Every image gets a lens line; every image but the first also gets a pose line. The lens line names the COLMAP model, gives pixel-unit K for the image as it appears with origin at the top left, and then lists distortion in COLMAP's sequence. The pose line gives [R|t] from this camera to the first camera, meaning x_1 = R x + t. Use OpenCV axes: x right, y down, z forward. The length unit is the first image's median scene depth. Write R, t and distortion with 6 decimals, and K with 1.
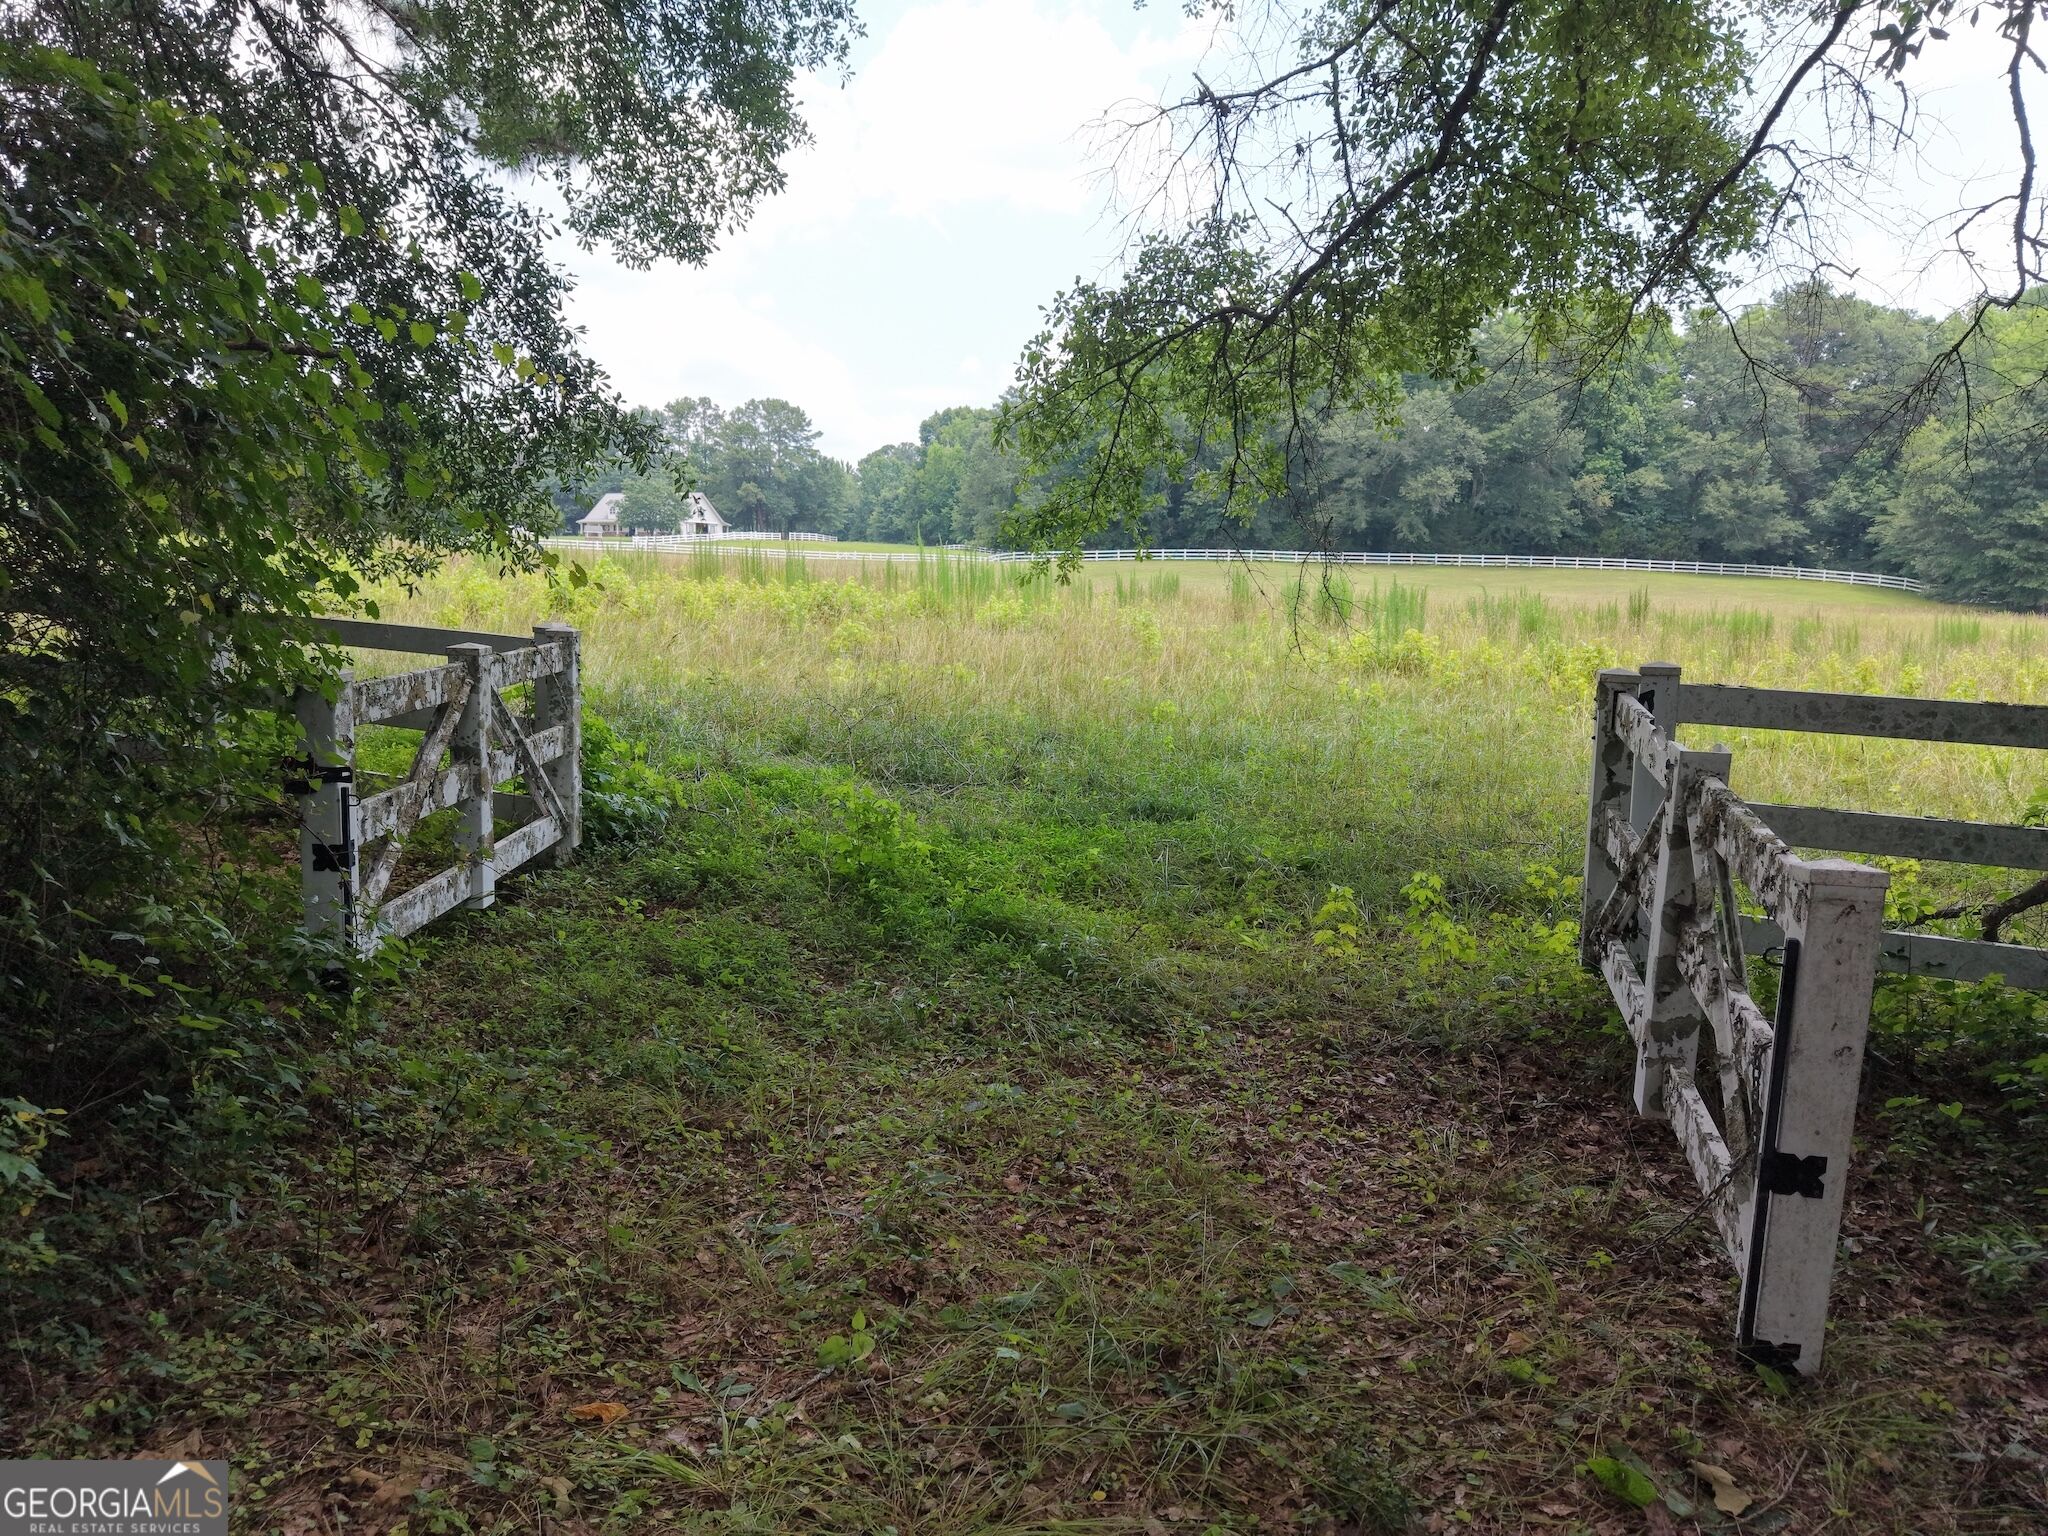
lens RADIAL K [[1380.8, 0, 1029.3], [0, 1380.8, 771.2], [0, 0, 1]] dist [0.046523, -0.031954]
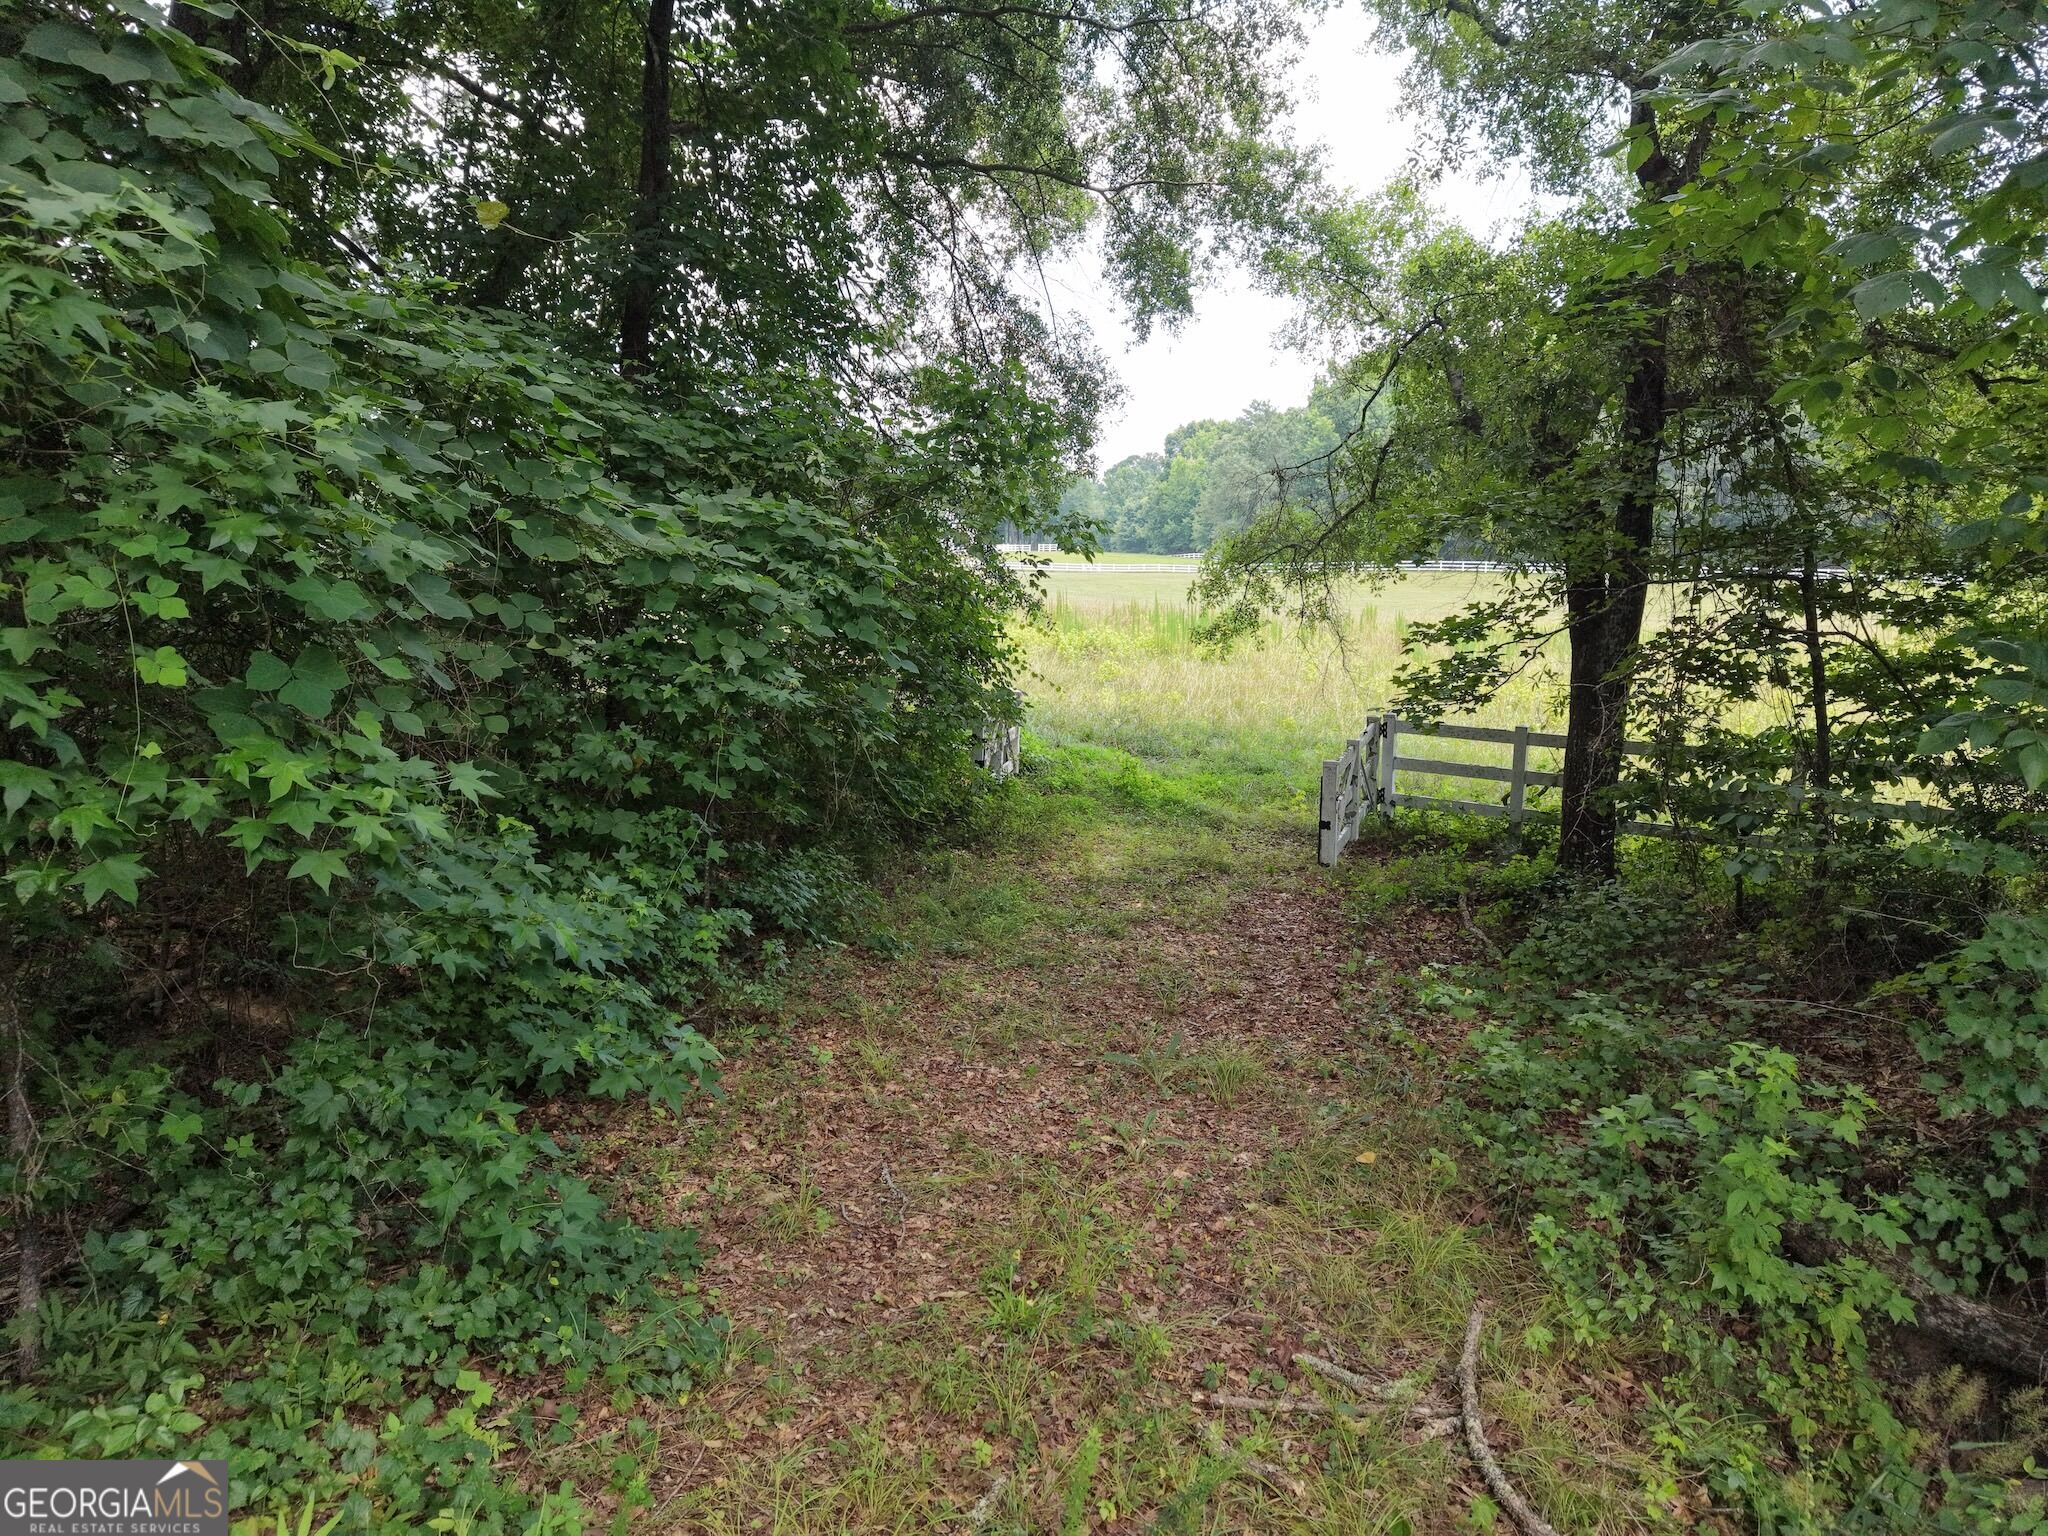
lens RADIAL K [[1380.8, 0, 1018.9], [0, 1380.8, 770.0], [0, 0, 1]] dist [0.046523, -0.031954]
pose [[0.983908, 0.025055, -0.176913, 0.099964], [-0.025526, 0.999674, -0.000384, 0.036544], [0.176845, 0.004894, 0.984226, -1.121995]]
